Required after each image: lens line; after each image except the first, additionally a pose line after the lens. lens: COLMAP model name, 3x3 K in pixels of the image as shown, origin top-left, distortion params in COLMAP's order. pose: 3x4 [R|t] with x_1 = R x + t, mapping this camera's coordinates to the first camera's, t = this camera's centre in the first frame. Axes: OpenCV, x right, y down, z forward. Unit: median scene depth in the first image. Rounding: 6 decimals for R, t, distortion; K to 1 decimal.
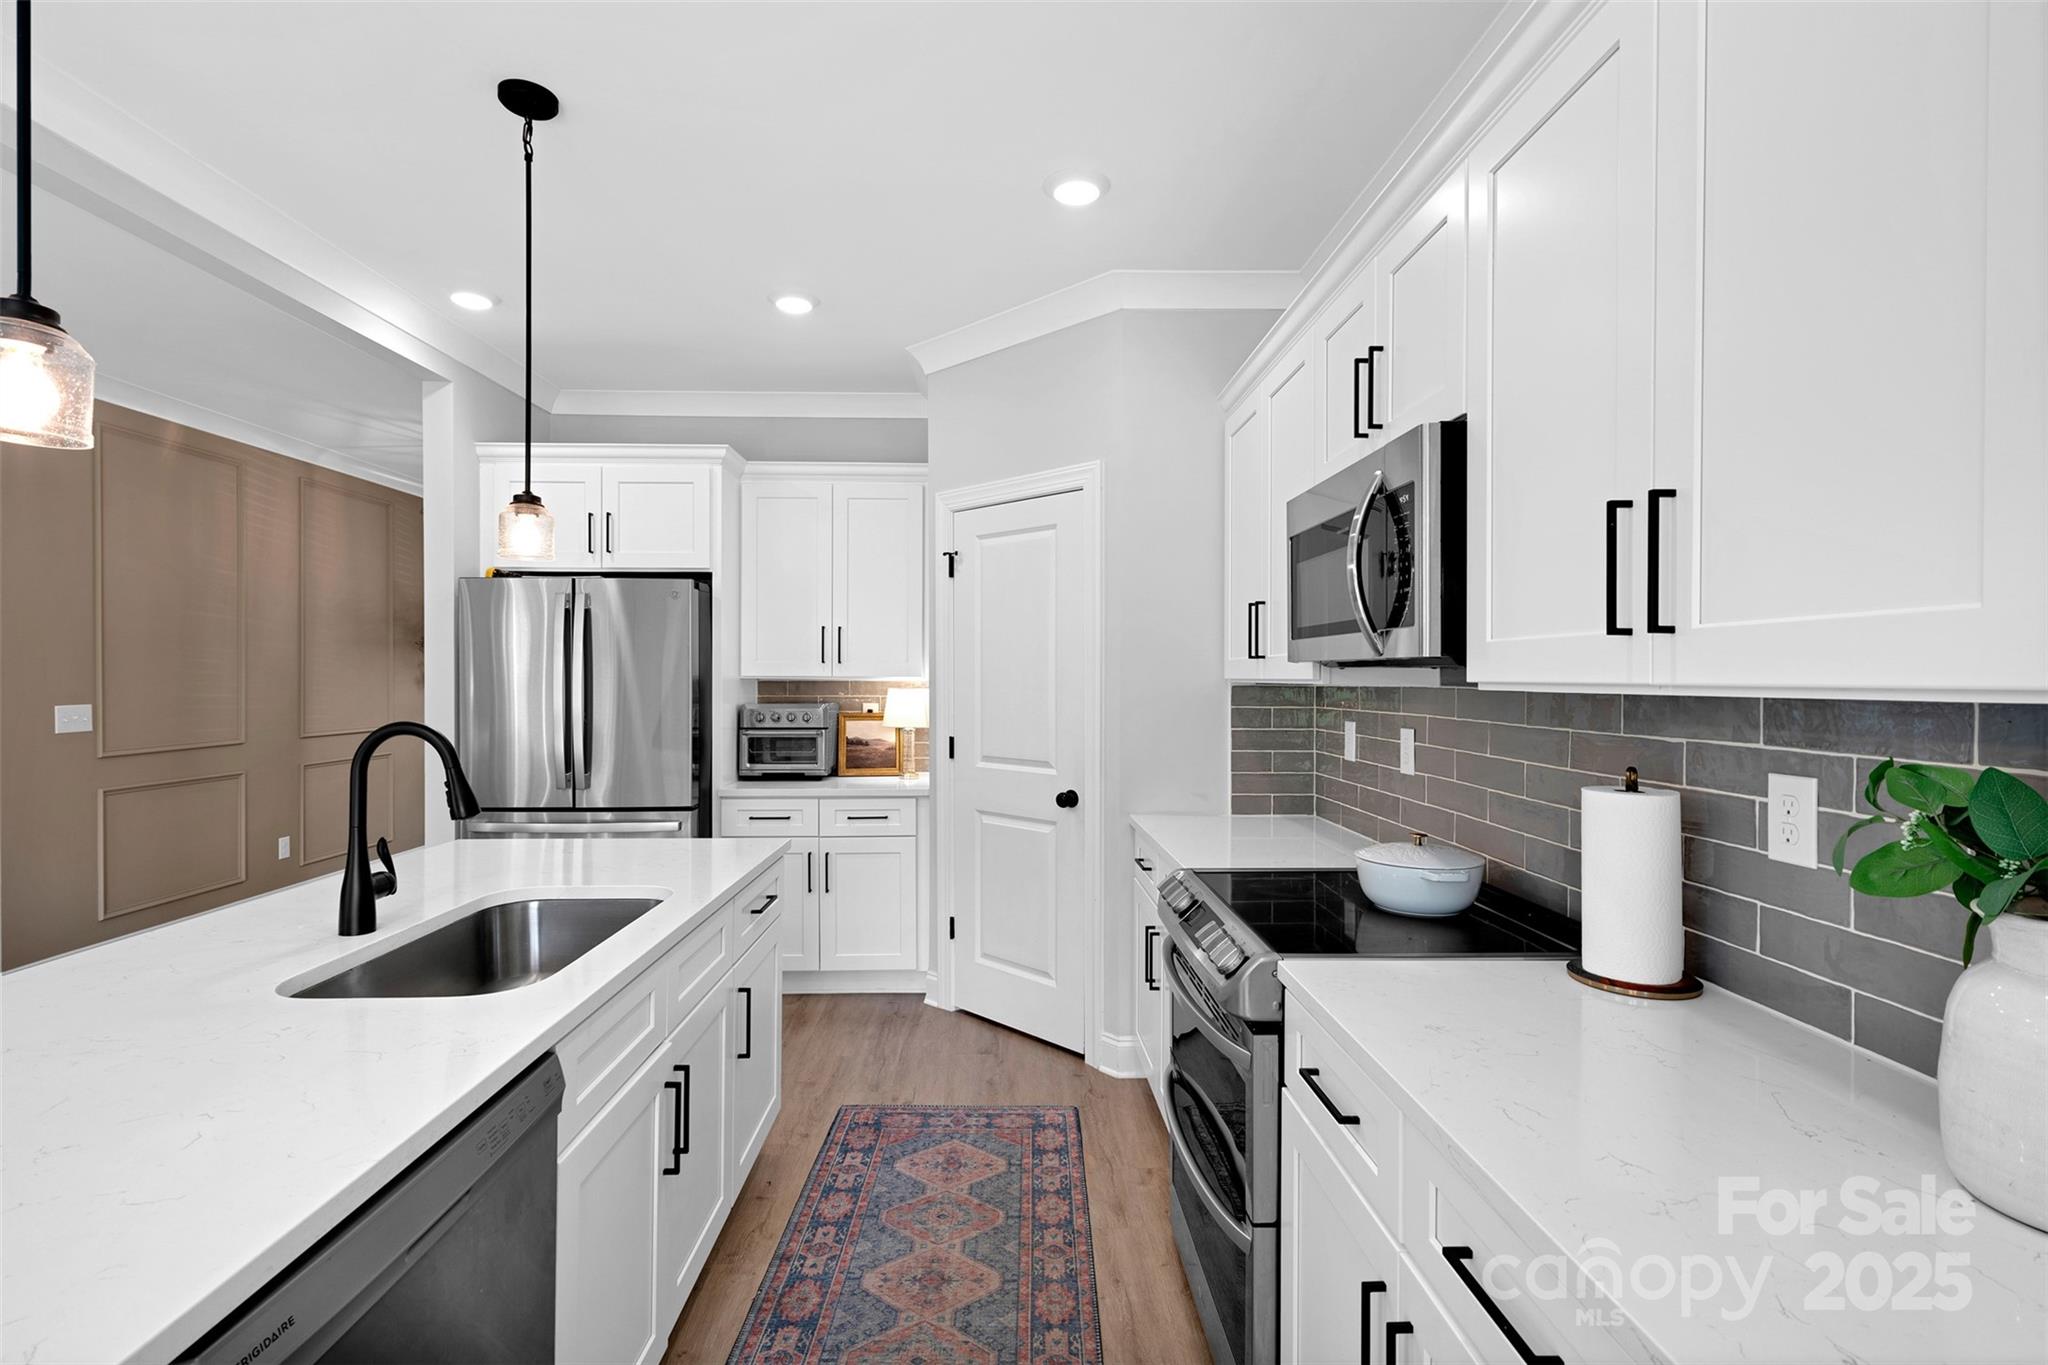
lens RADIAL K [[947.8, 0, 1022.8], [0, 947.8, 680.3], [0, 0, 1]] dist [0.003784, 0.000217]
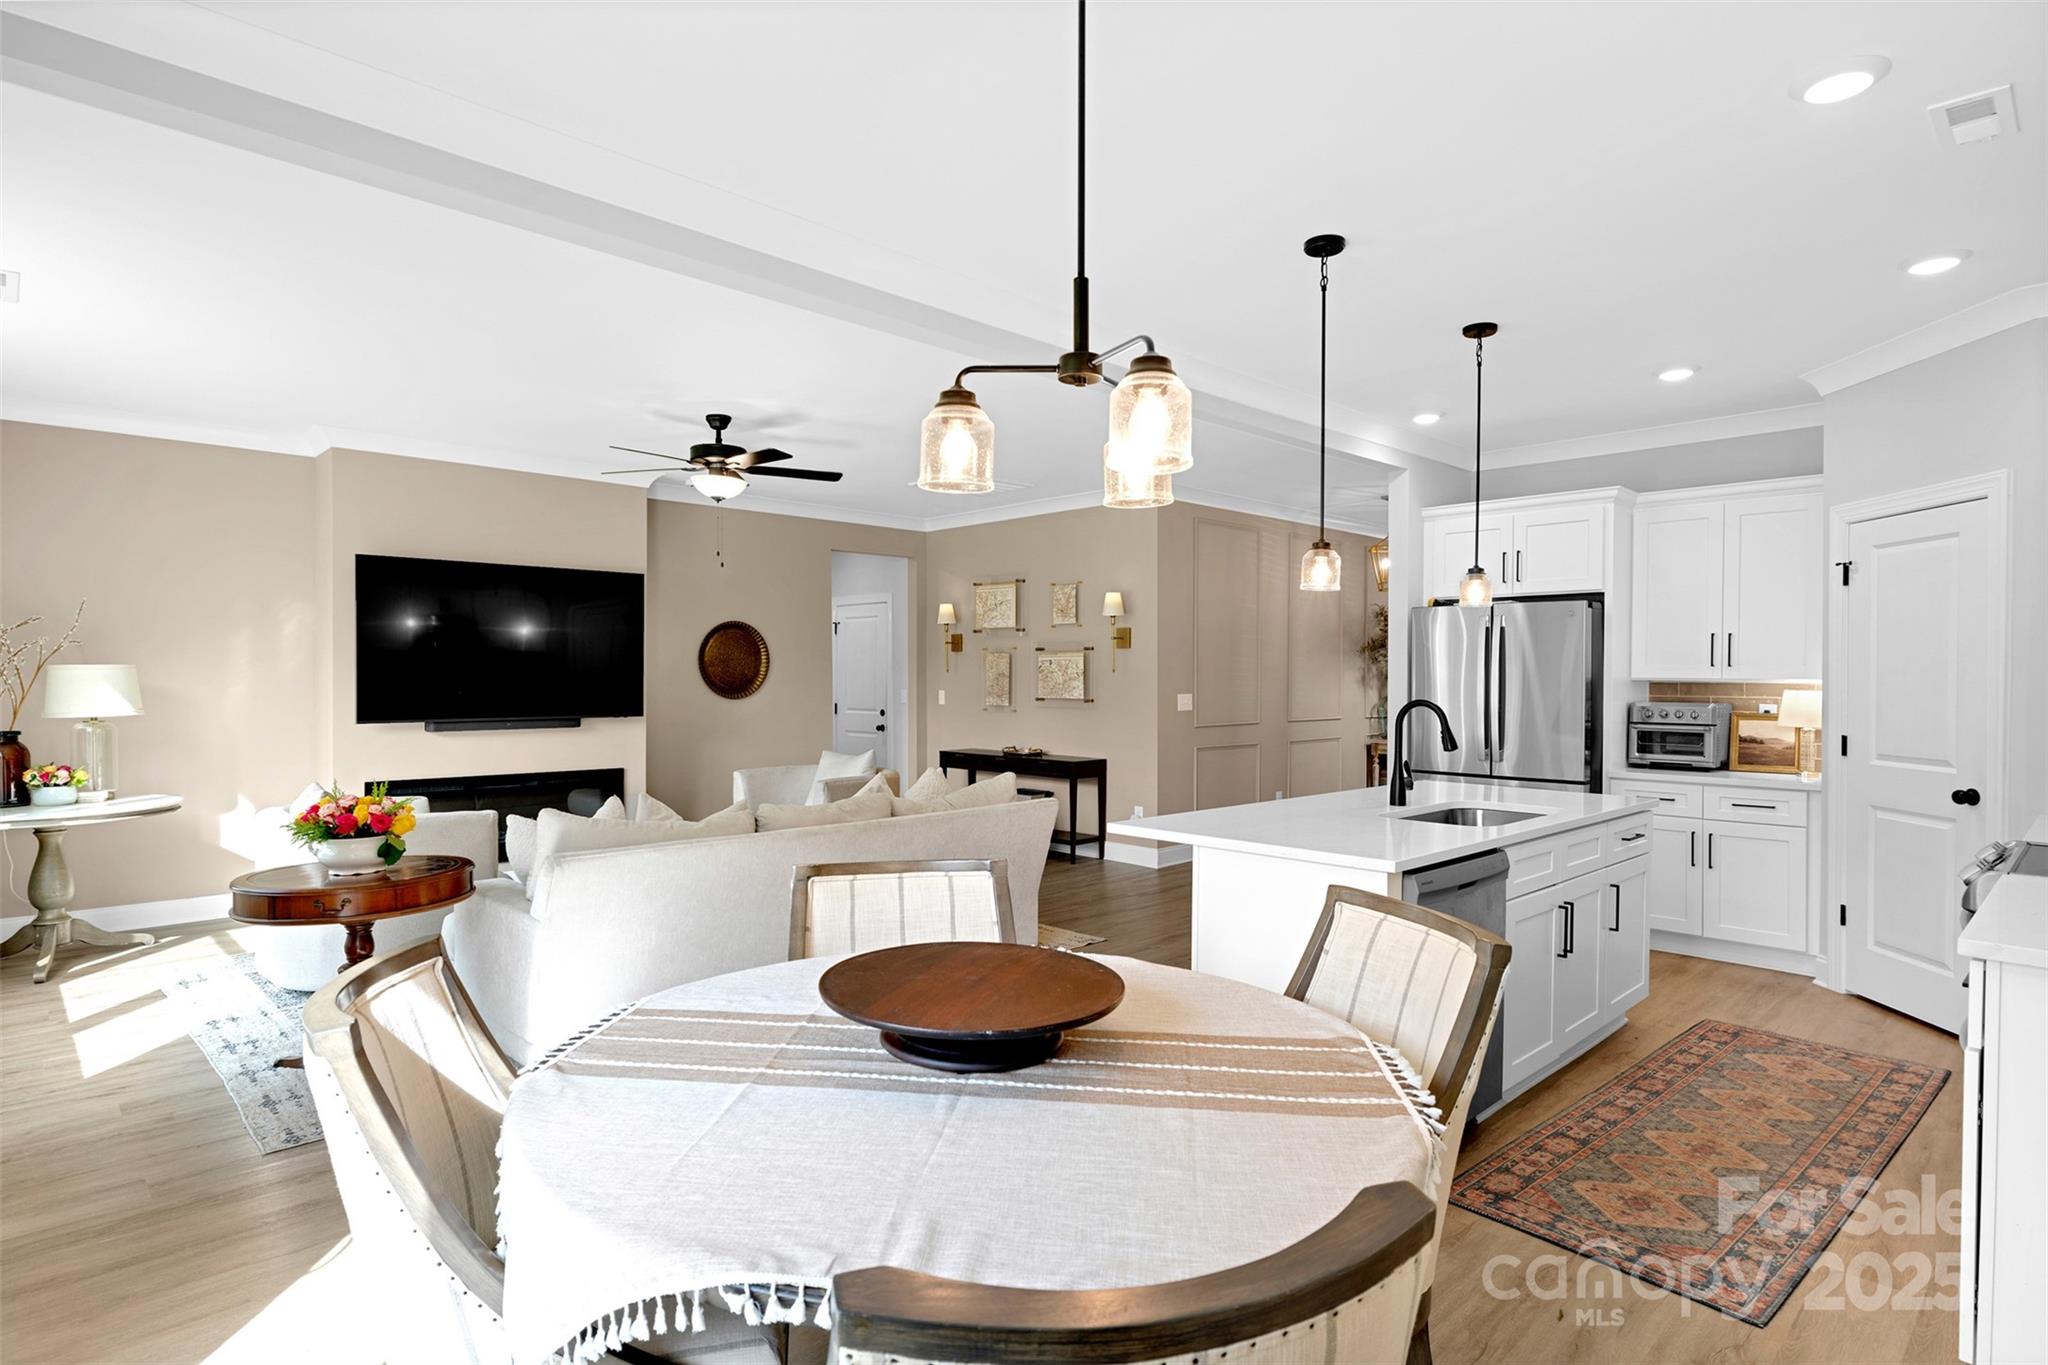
lens RADIAL K [[1072.6, 0, 1024.0], [0, 1072.6, 682.5], [0, 0, 1]] dist [0.001617, -0.000342]
pose [[0.675761, 0.007107, -0.737086, 0.216521], [-0.007633, 0.999967, 0.002644, 0.004375], [0.737081, 0.003840, 0.675794, -0.560876]]
